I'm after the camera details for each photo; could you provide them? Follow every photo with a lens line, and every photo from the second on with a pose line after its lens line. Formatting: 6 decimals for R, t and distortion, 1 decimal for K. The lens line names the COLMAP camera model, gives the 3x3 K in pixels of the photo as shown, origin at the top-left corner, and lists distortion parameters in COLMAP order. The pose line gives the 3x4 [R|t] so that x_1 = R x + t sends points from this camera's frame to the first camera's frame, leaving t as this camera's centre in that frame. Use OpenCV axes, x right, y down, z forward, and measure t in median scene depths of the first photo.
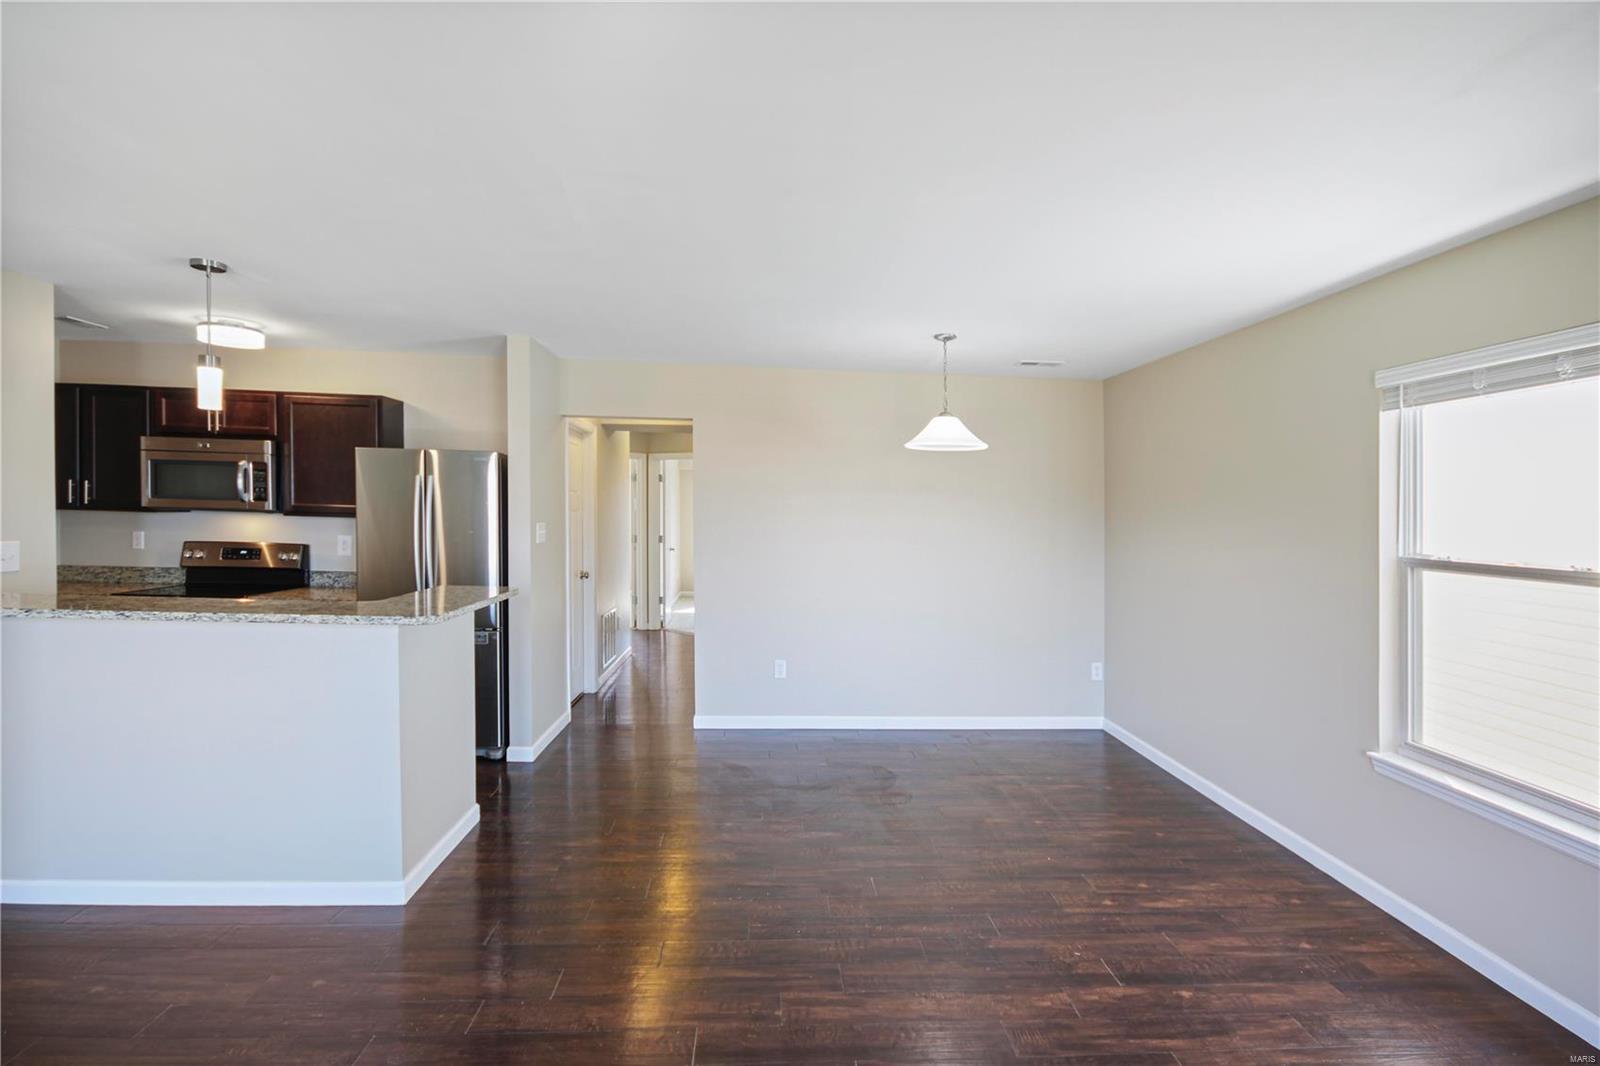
lens RADIAL K [[754.0, 0, 804.7], [0, 754.0, 558.8], [0, 0, 1]] dist [-0.001965, -0.000558]
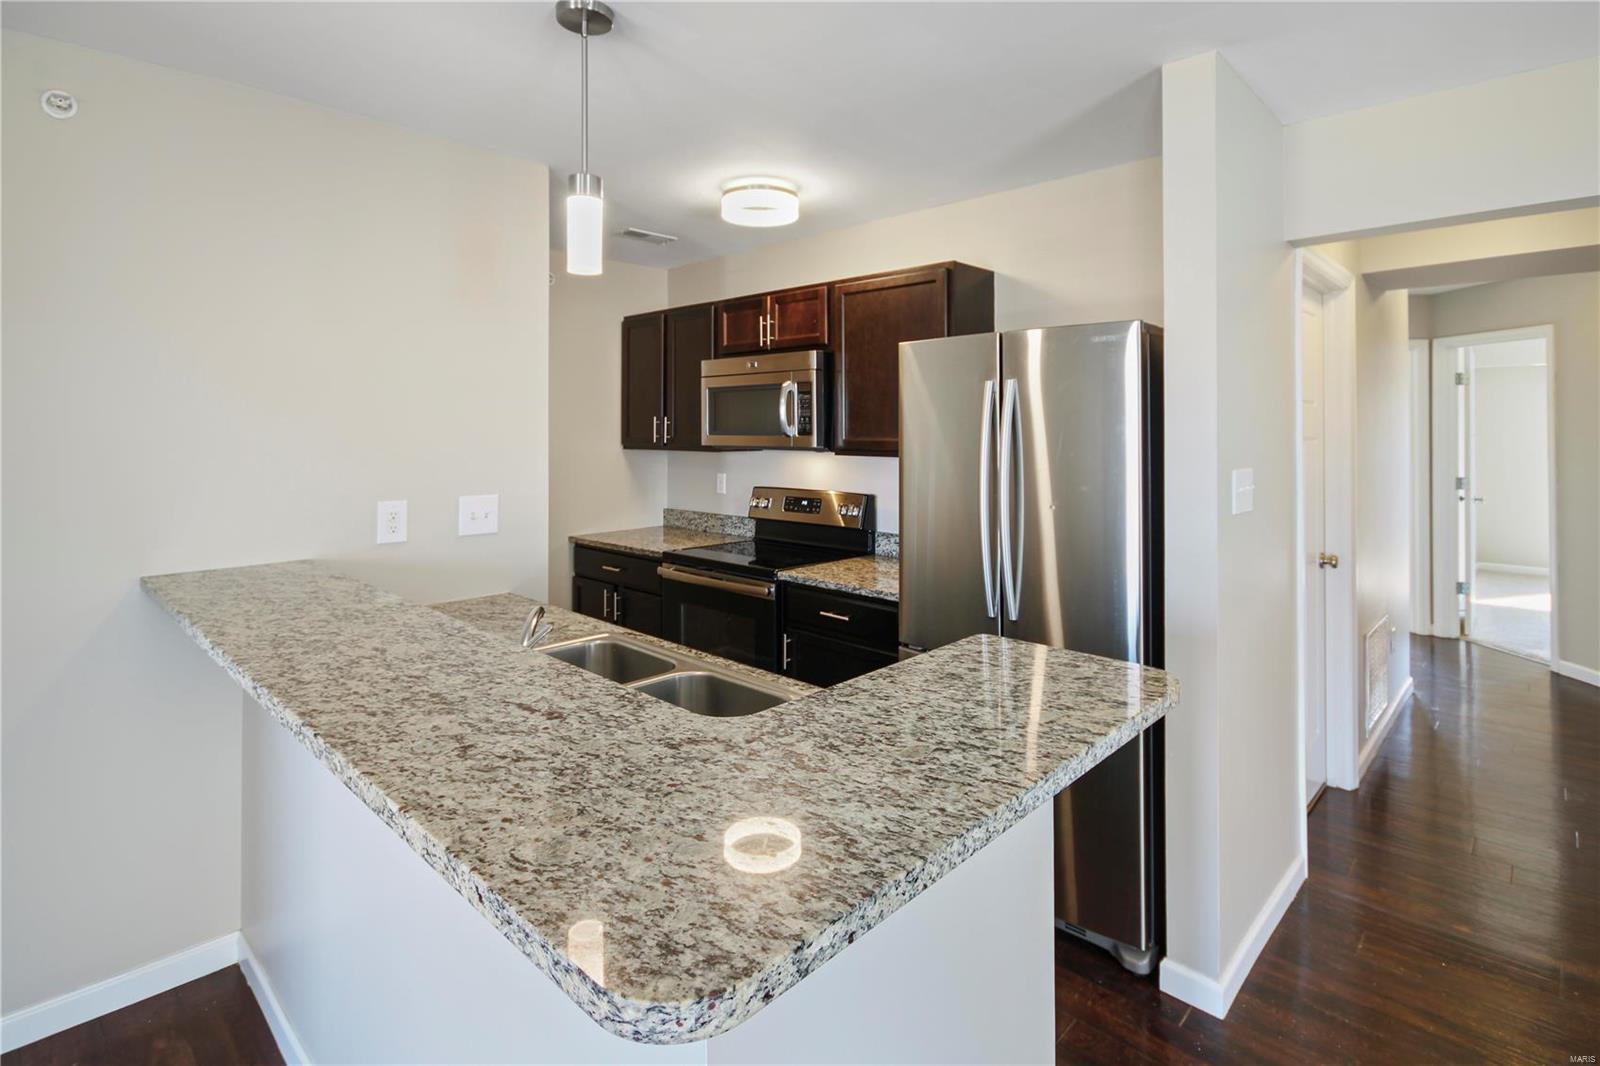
lens RADIAL K [[747.9, 0, 769.2], [0, 747.9, 440.0], [0, 0, 1]] dist [0.000045, -0.000149]
pose [[0.634035, -0.018873, -0.773074, -0.188658], [-0.030031, 0.998347, -0.049002, -0.035594], [0.772721, 0.054285, 0.632420, 0.512040]]
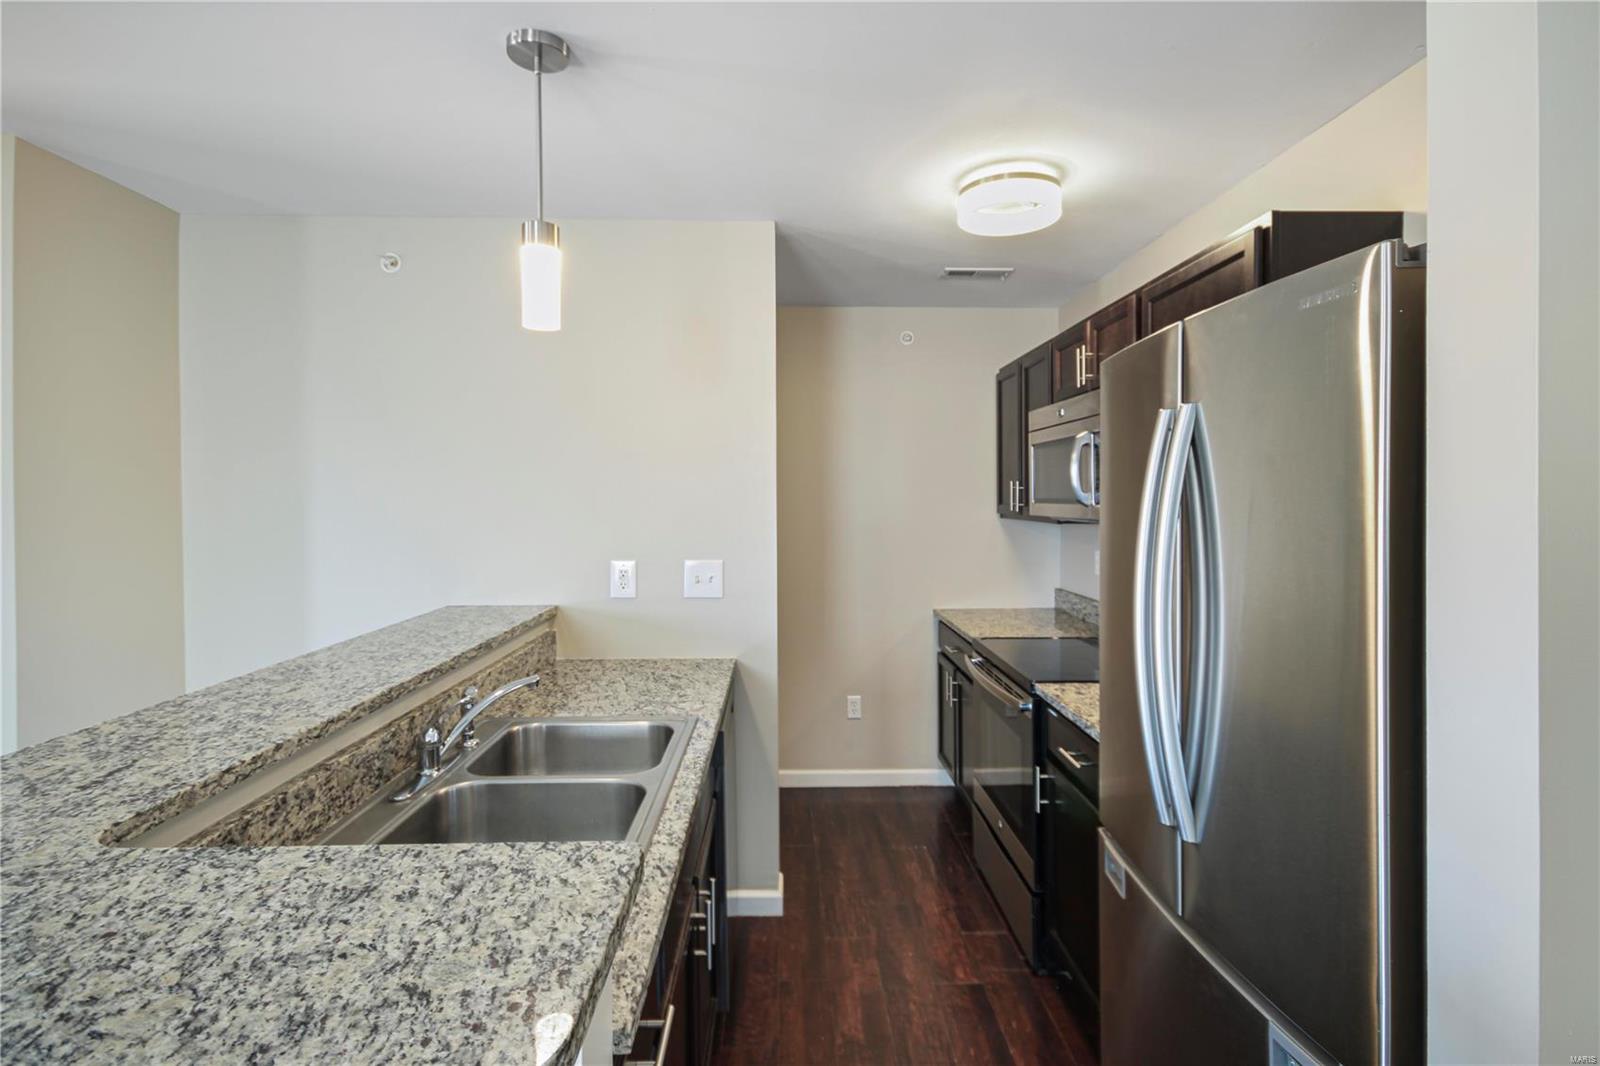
lens RADIAL K [[741.4, 0, 862.6], [0, 741.4, 531.6], [0, 0, 1]] dist [0.000021, -0.000451]
pose [[-0.052605, 0.016037, -0.998487, -0.194612], [-0.066491, 0.997596, 0.019526, -0.056050], [0.996399, 0.067417, -0.051412, 0.846674]]
